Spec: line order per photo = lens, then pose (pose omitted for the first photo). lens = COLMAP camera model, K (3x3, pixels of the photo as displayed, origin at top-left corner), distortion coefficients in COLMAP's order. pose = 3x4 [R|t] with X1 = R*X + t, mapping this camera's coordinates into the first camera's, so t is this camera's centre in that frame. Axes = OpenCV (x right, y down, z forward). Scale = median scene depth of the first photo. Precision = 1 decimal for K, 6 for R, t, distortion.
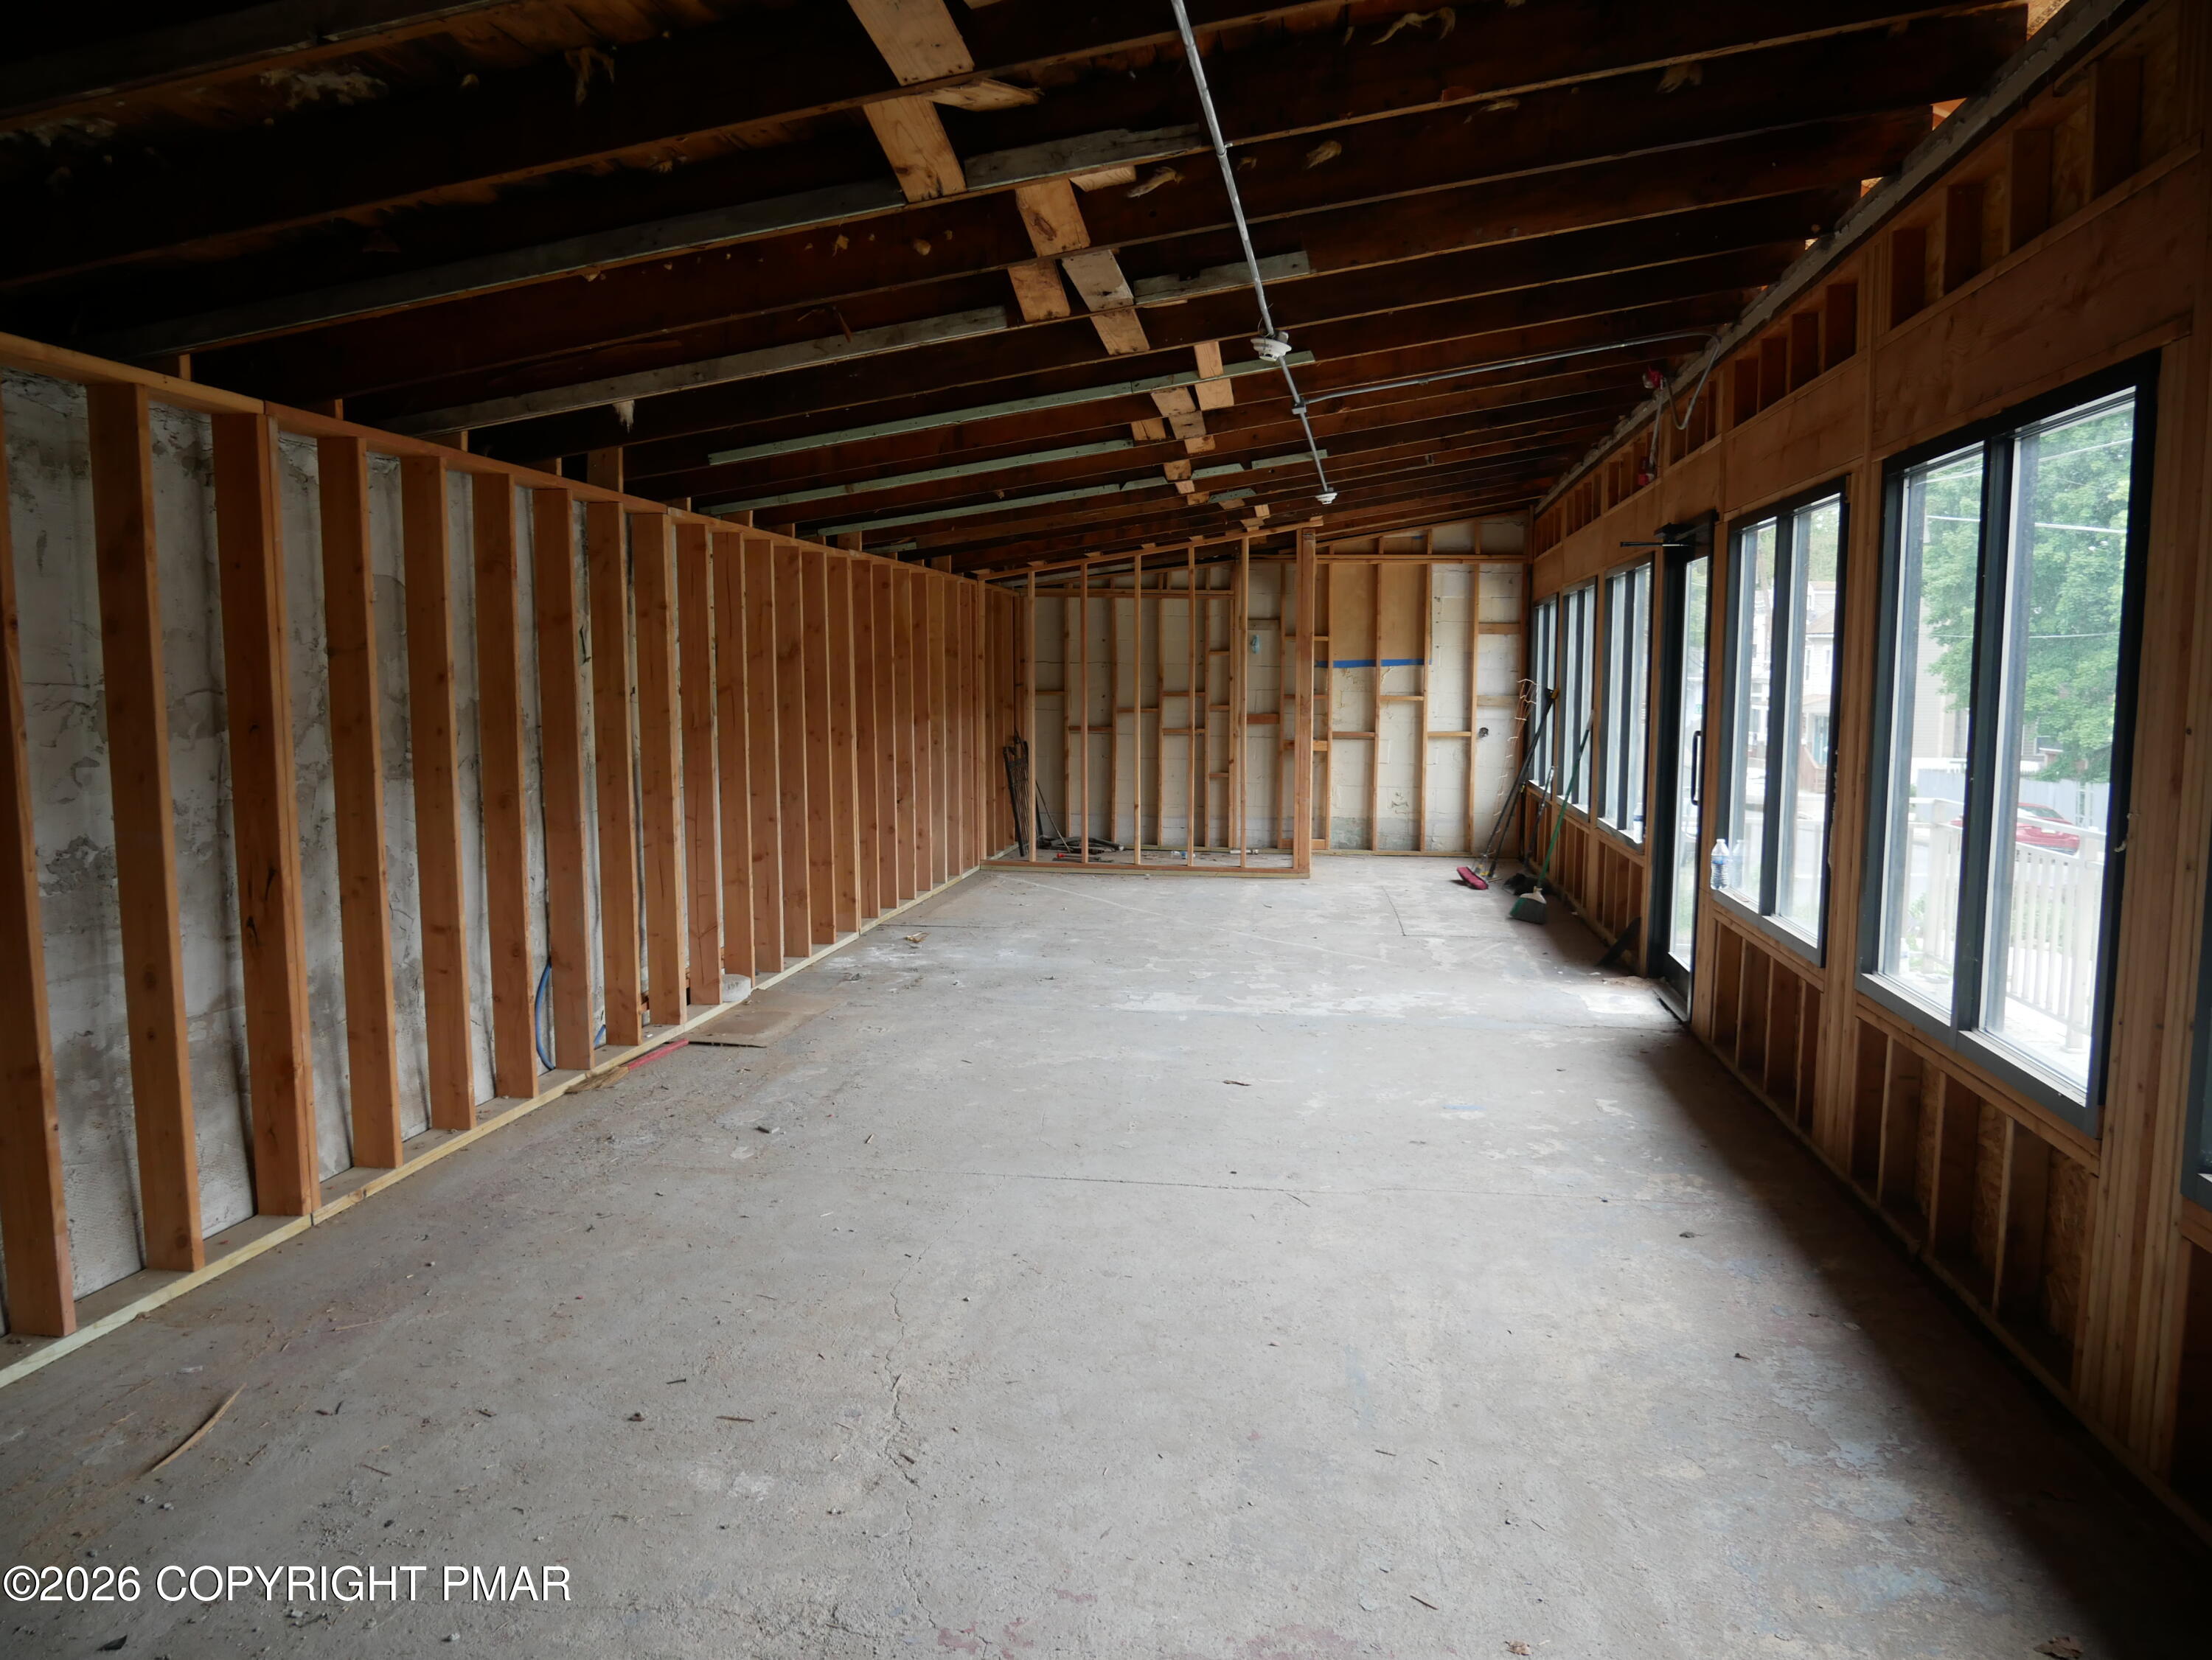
lens RADIAL K [[1552.4, 0, 1090.2], [0, 1552.4, 922.4], [0, 0, 1]] dist [-0.058682, 0.025893]
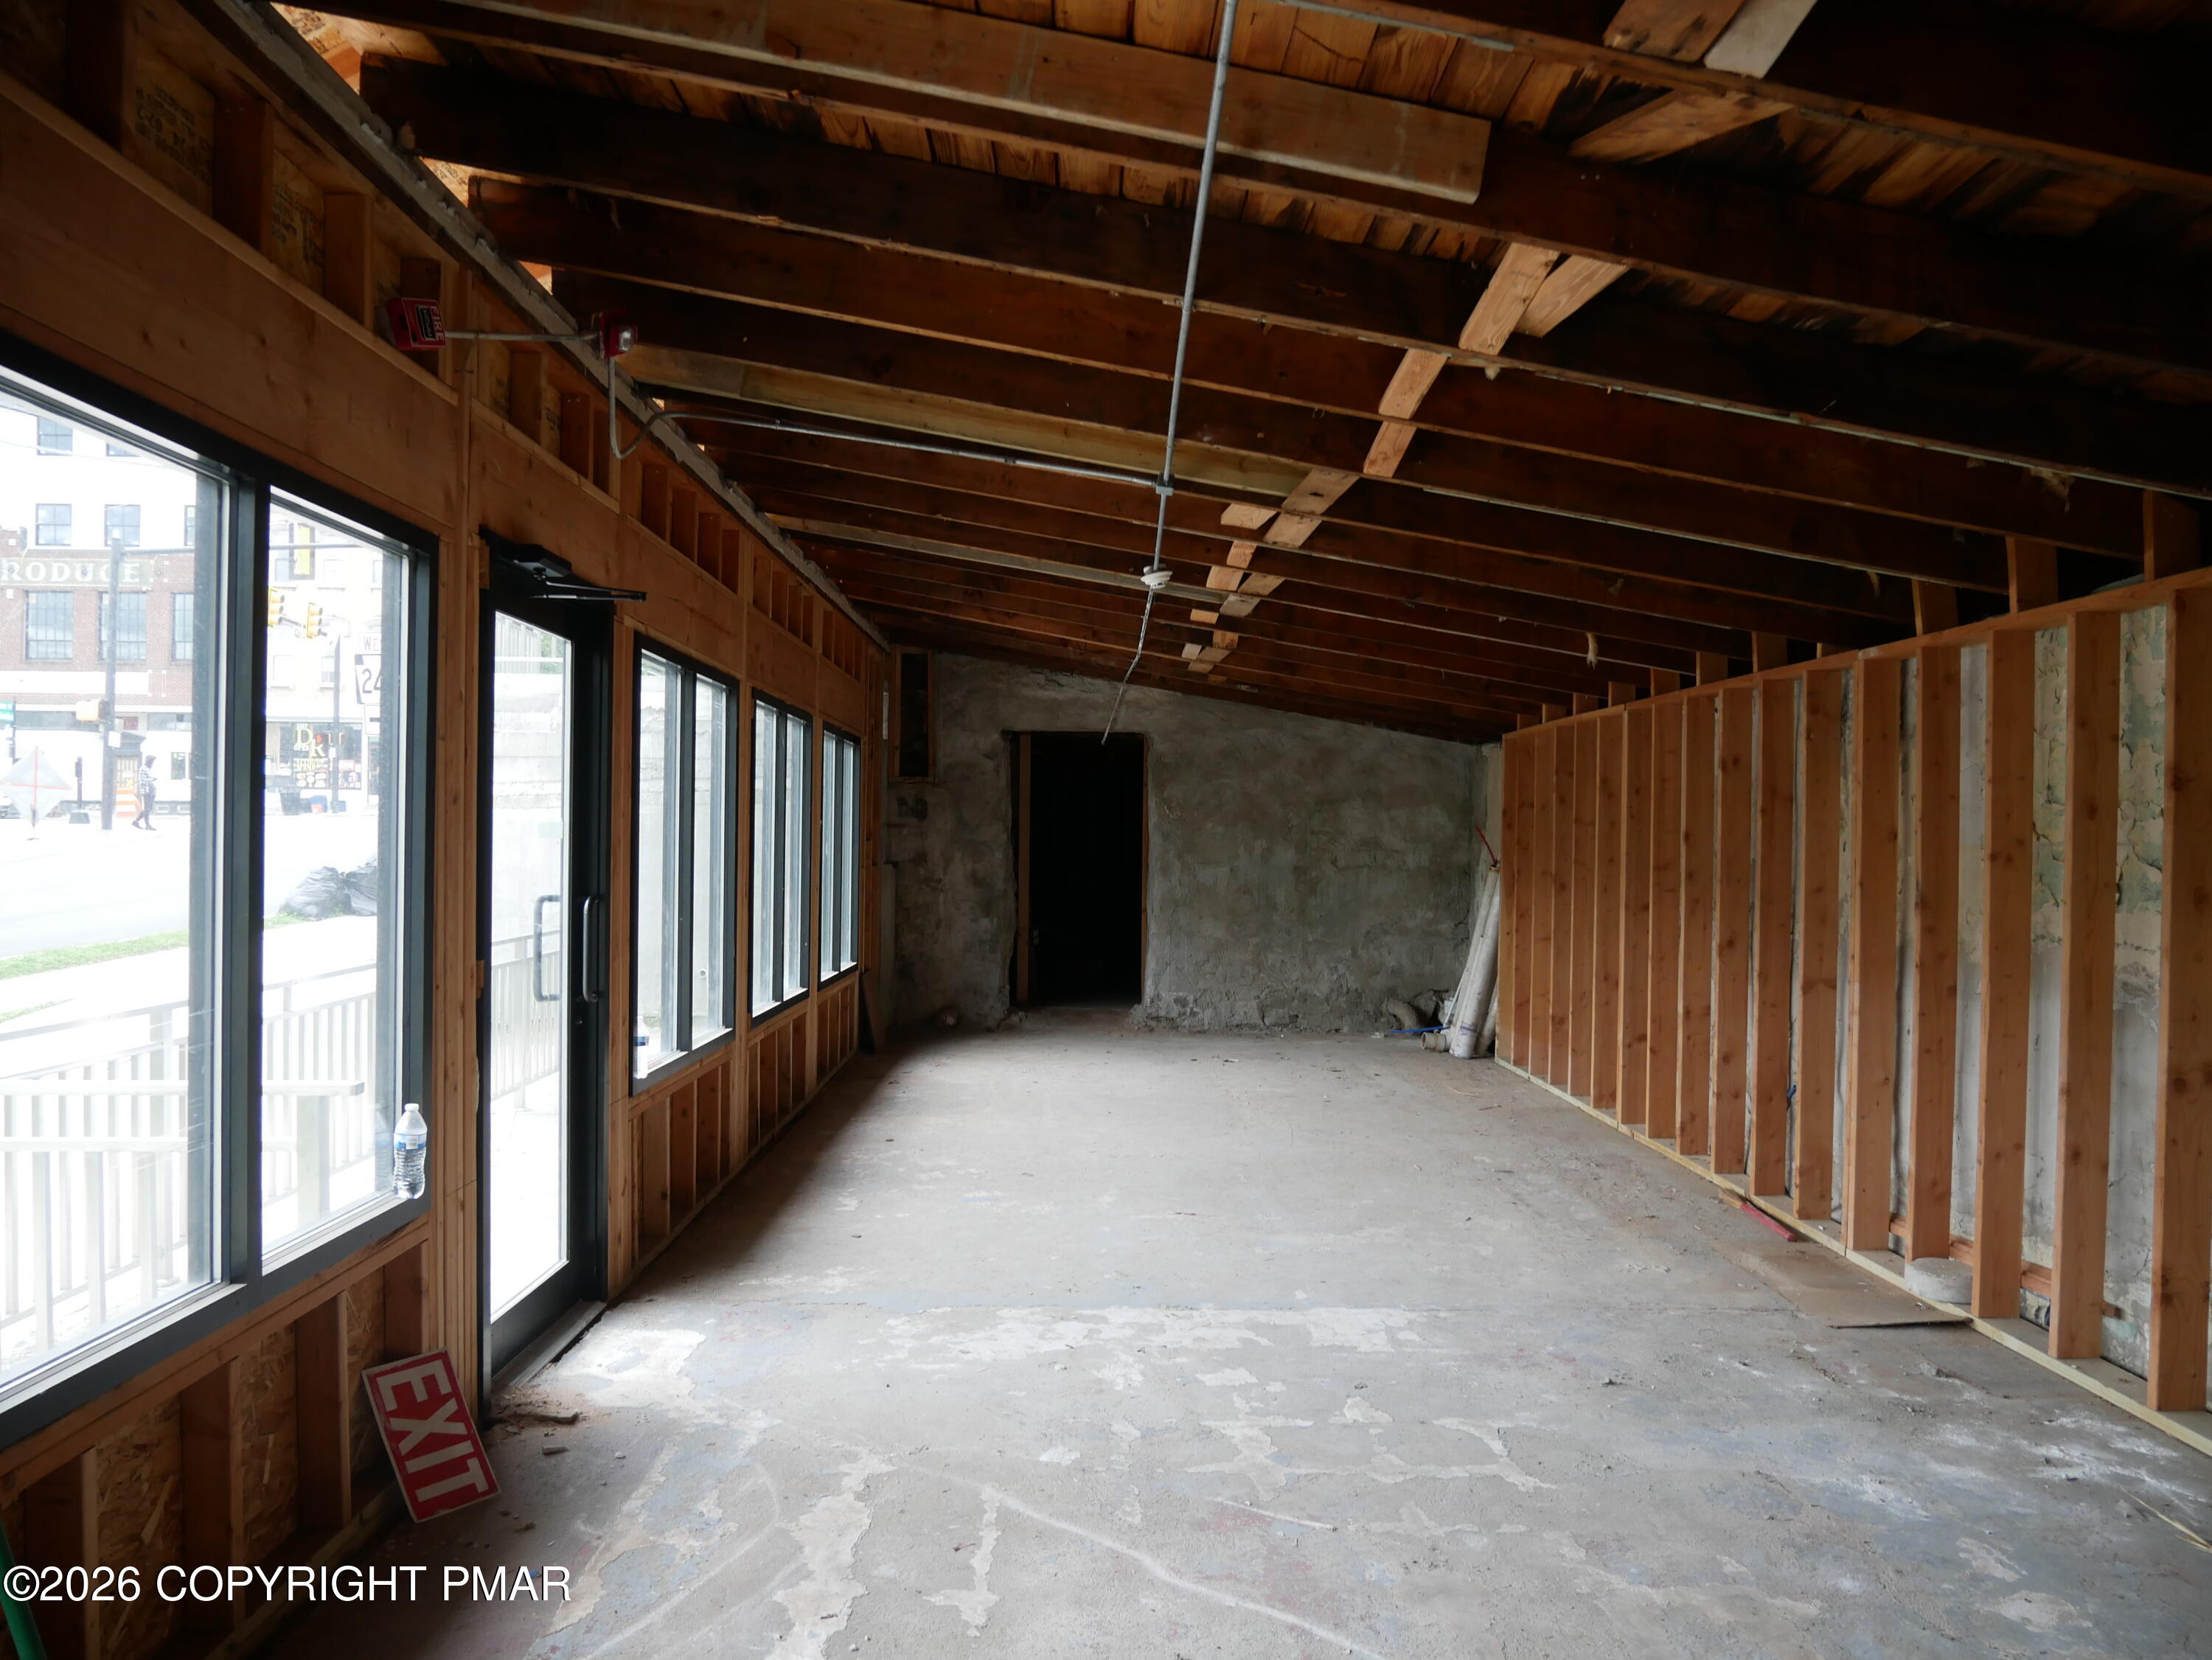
lens RADIAL K [[1552.4, 0, 1118.5], [0, 1552.4, 829.4], [0, 0, 1]] dist [-0.058682, 0.025893]
pose [[-0.982322, -0.016225, -0.186495, 0.447459], [-0.043670, 0.988612, 0.144014, -0.405620], [0.182034, 0.149613, -0.971843, 2.617716]]
